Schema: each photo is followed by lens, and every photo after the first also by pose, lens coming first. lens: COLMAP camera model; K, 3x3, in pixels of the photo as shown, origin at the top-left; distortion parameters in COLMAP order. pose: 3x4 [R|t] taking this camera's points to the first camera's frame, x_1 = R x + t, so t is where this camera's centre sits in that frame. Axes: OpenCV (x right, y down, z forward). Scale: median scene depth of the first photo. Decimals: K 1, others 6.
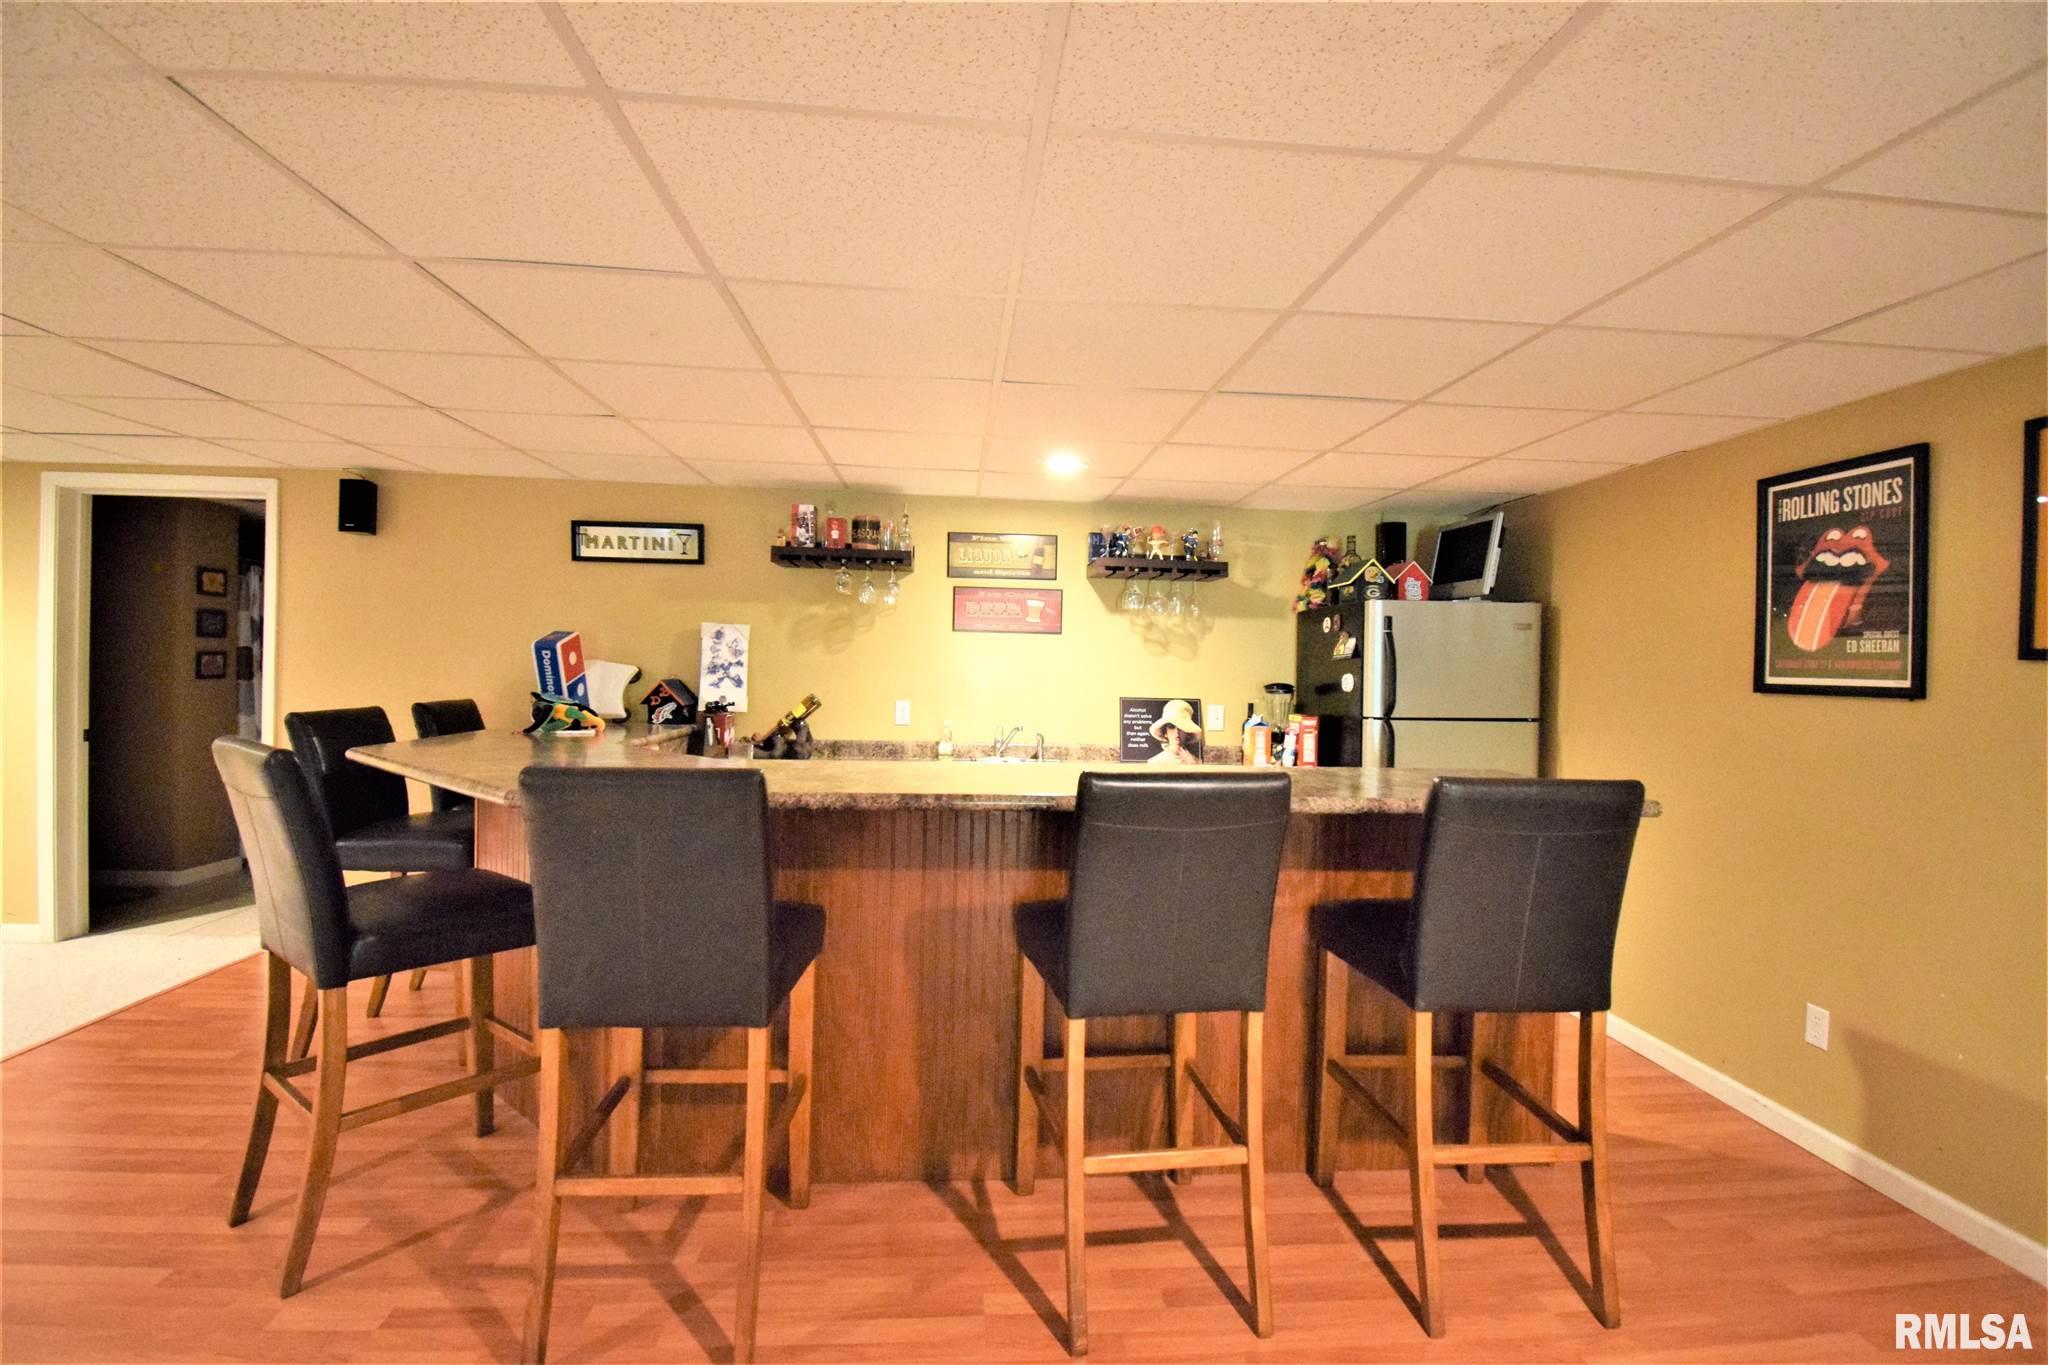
lens RADIAL K [[913.7, 0, 1024.0], [0, 913.7, 682.5], [0, 0, 1]] dist [0.031219, -0.034839]
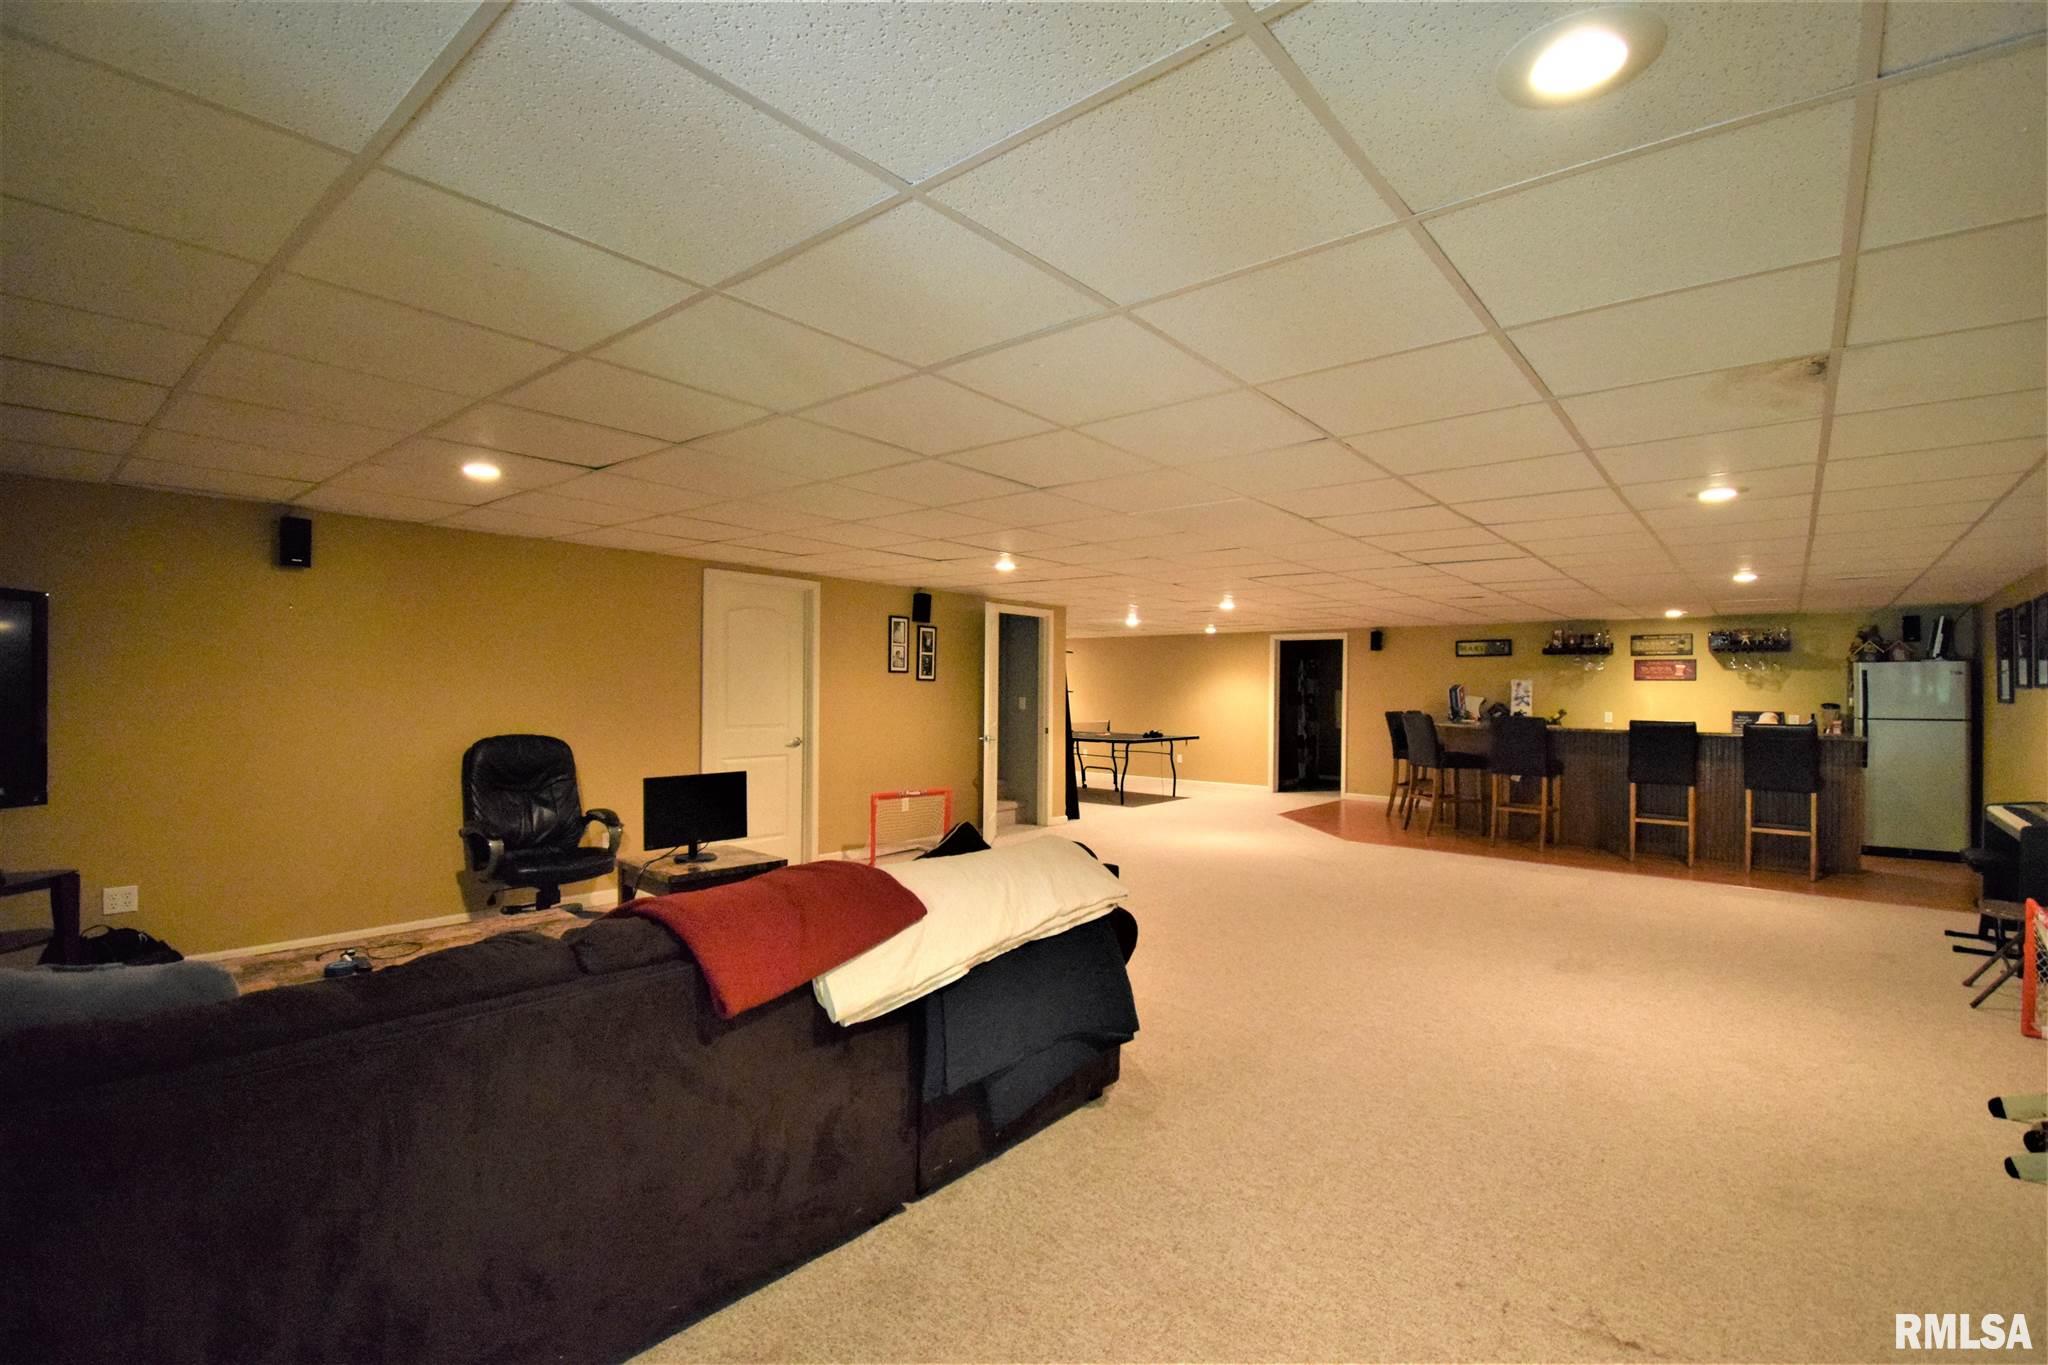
lens RADIAL K [[913.7, 0, 1024.0], [0, 913.7, 682.5], [0, 0, 1]] dist [0.031219, -0.034839]
pose [[0.706543, -0.020690, -0.707367, 0.463361], [-0.011971, 0.999080, -0.041180, 0.058996], [0.707569, 0.037563, 0.705646, -1.645041]]
